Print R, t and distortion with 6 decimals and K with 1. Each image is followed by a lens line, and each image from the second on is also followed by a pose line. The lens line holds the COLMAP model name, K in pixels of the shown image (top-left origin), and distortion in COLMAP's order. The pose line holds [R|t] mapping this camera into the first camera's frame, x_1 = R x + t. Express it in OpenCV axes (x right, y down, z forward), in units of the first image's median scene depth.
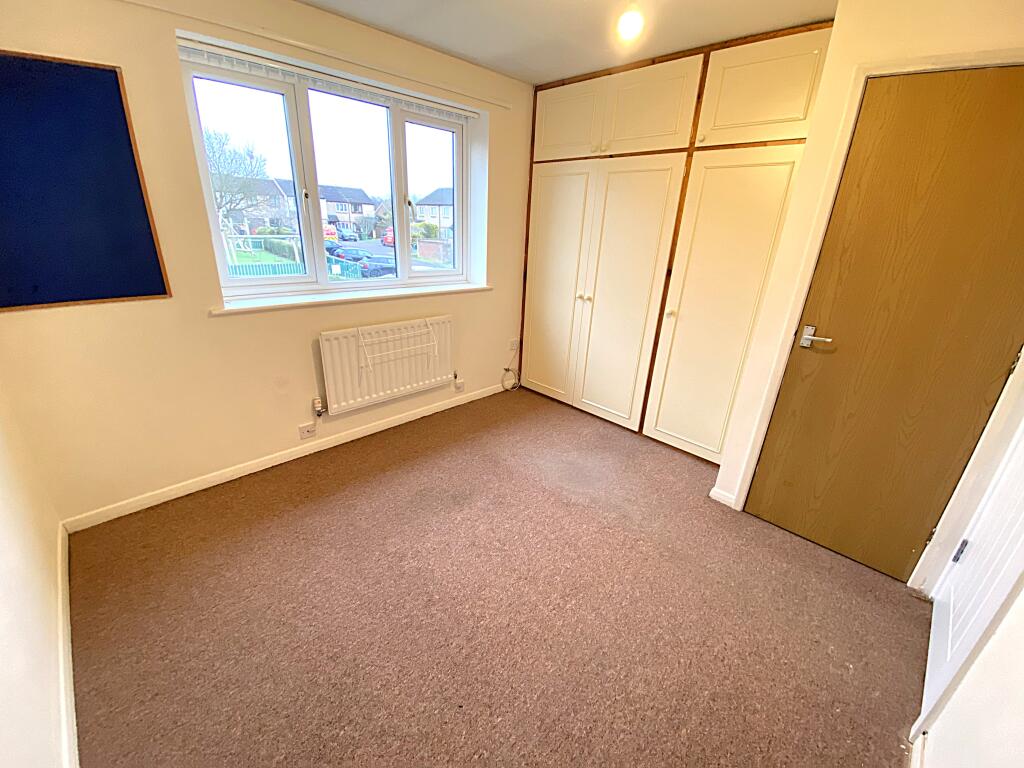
lens RADIAL K [[412.1, 0, 511.1], [0, 412.1, 382.6], [0, 0, 1]] dist [0.032391, -0.024707]
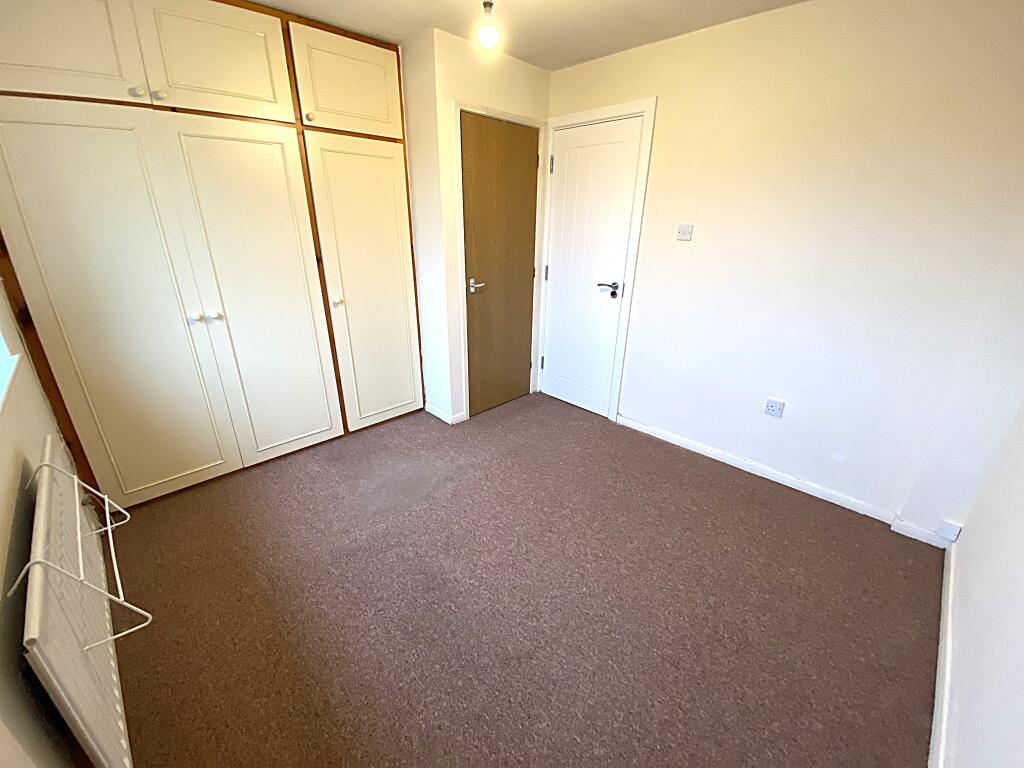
lens RADIAL K [[412.1, 0, 511.1], [0, 412.1, 382.6], [0, 0, 1]] dist [0.032391, -0.024707]
pose [[-0.002464, -0.405582, 0.914055, -0.571011], [0.346066, 0.857232, 0.381302, -0.234556], [-0.938207, 0.317263, 0.138246, 0.546352]]
